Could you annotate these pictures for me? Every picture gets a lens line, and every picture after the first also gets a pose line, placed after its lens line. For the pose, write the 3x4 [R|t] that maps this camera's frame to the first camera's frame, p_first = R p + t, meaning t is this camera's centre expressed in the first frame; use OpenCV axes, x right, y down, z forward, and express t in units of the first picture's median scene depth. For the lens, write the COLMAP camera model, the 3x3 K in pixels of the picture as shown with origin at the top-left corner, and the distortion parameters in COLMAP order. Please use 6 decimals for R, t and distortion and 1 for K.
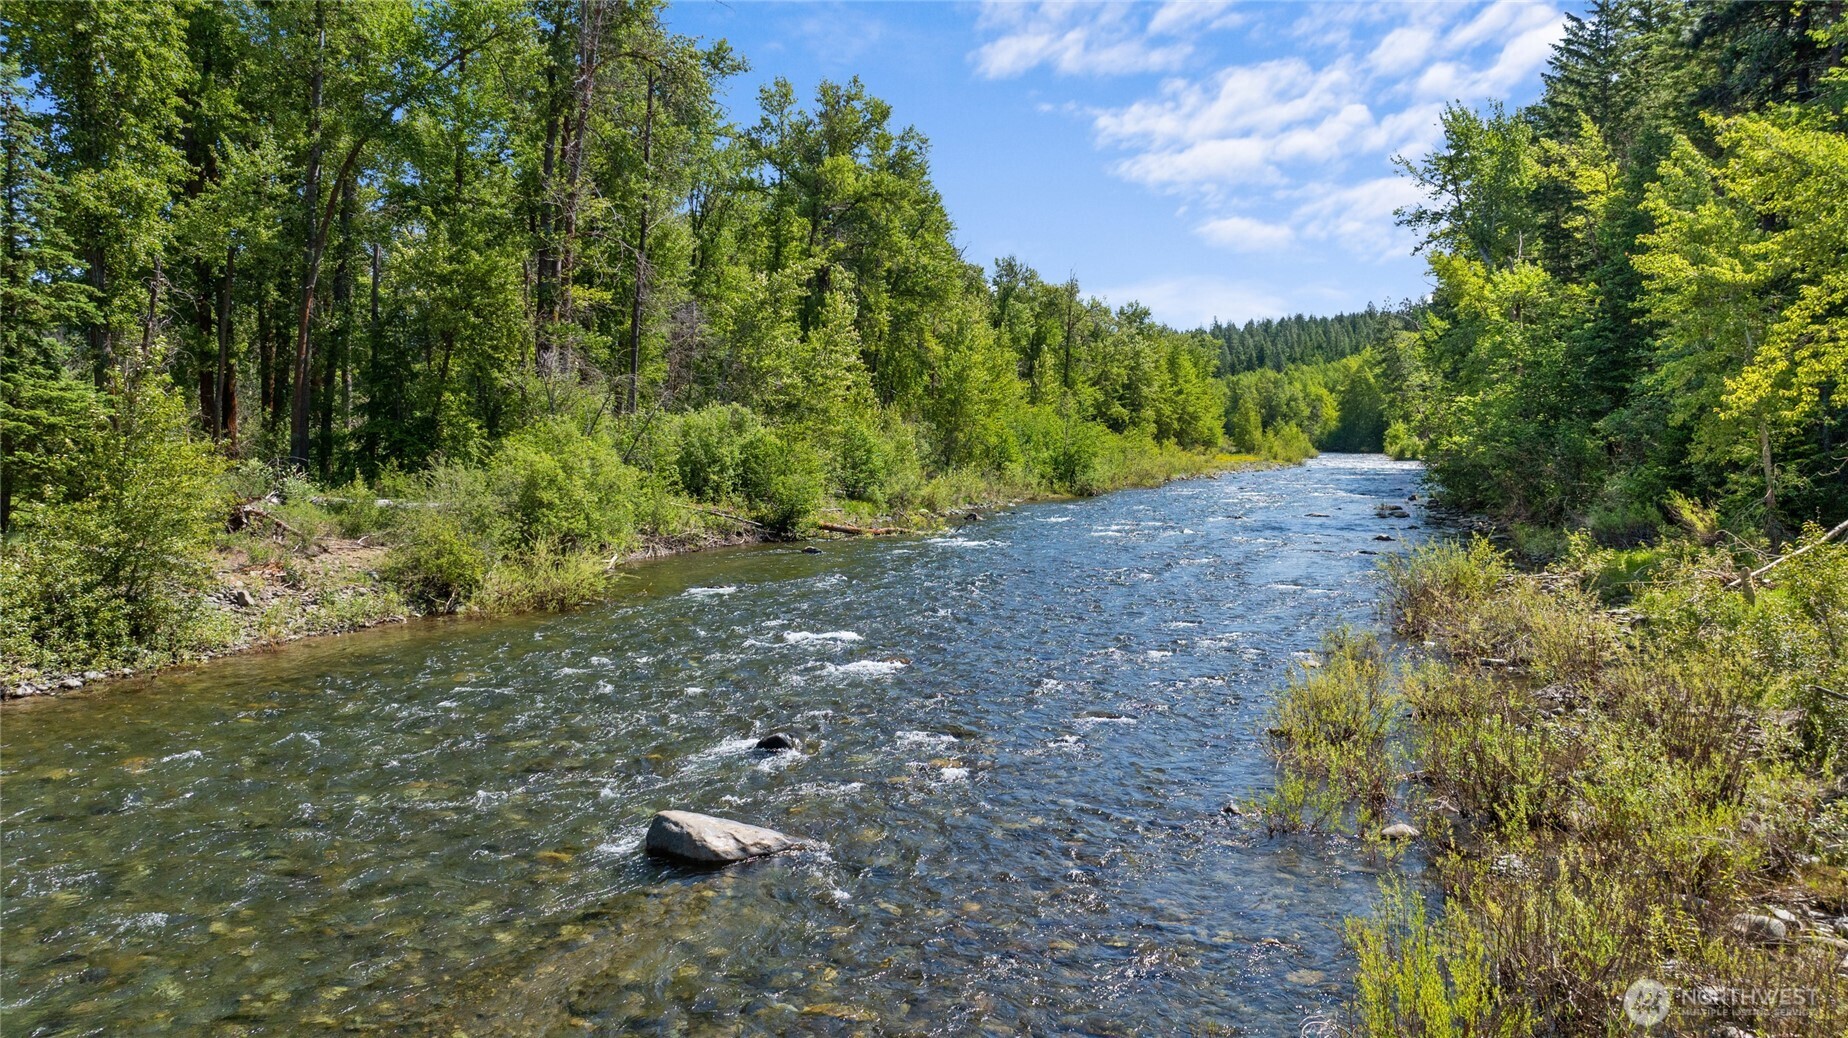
lens RADIAL K [[1297.7, 0, 925.1], [0, 1297.7, 531.5], [0, 0, 1]] dist [-0.019966, -0.000163]
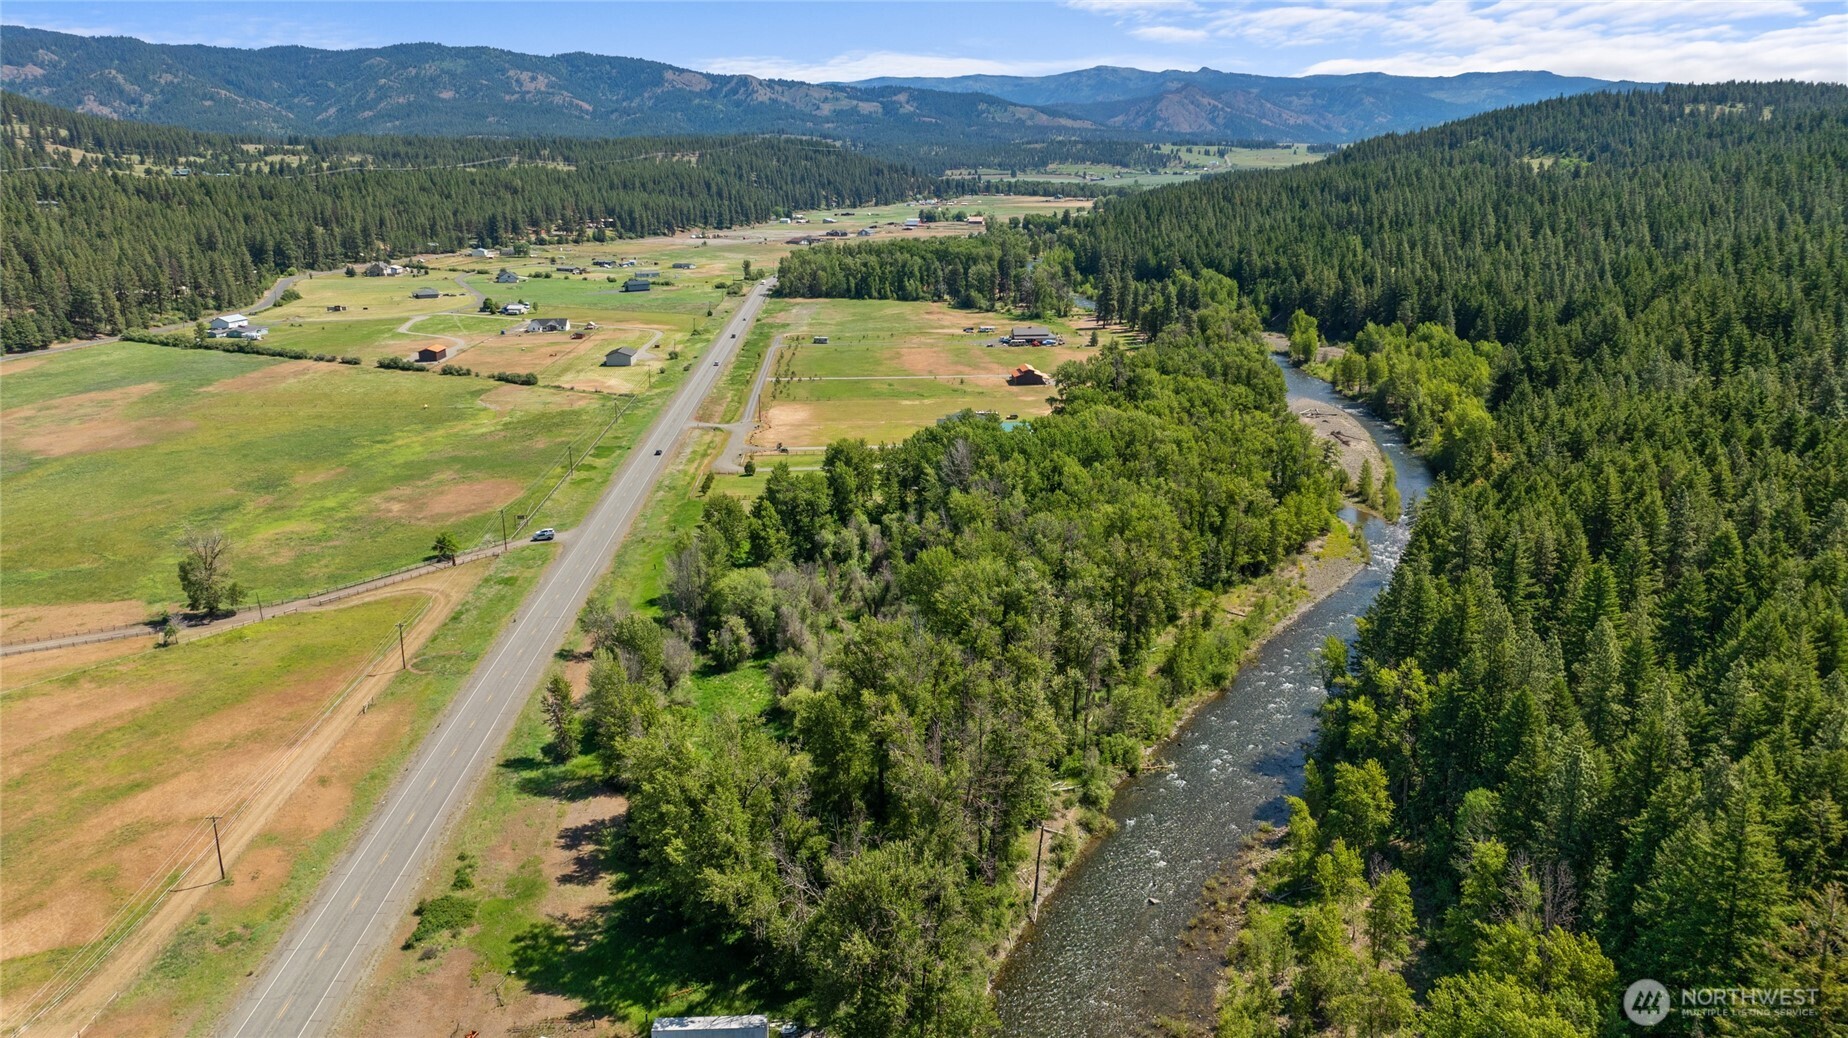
lens RADIAL K [[1297.7, 0, 925.1], [0, 1297.7, 531.5], [0, 0, 1]] dist [-0.019966, -0.000163]
pose [[0.986057, 0.033545, -0.162990, -0.066805], [0.001960, 0.977062, 0.212947, -0.960034], [0.166395, -0.210297, 0.963373, -1.735978]]
